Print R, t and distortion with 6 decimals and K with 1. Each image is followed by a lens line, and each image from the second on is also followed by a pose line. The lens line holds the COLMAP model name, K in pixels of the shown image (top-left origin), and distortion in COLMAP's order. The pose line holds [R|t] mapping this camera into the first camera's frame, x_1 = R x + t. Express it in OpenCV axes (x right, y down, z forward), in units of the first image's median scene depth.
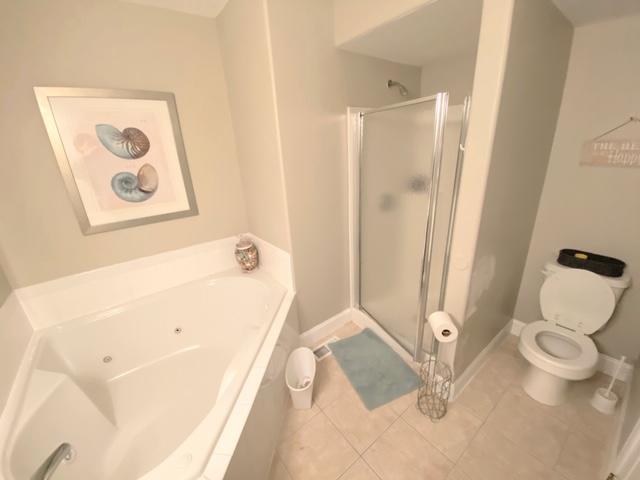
lens RADIAL K [[265.4, 0, 320.0], [0, 265.4, 240.0], [0, 0, 1]] dist [0.020009, -0.000131]
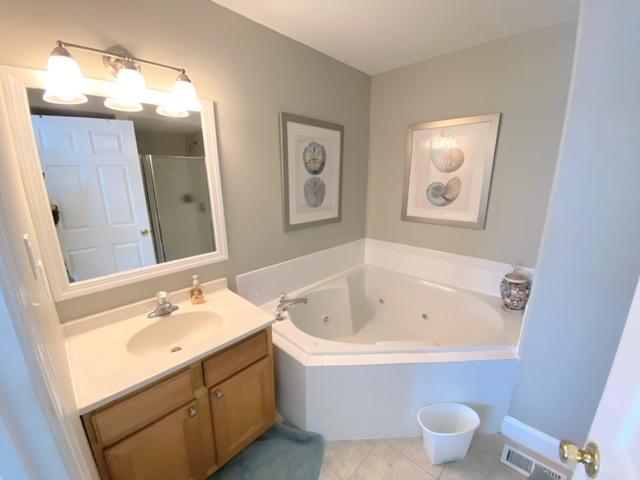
lens RADIAL K [[258.9, 0, 321.6], [0, 258.9, 244.4], [0, 0, 1]] dist [-0.002191, -0.000686]
pose [[0.137378, 0.291132, -0.946768, 0.457456], [-0.342456, 0.910847, 0.230396, -0.069154], [0.929436, 0.292575, 0.224830, 0.263652]]
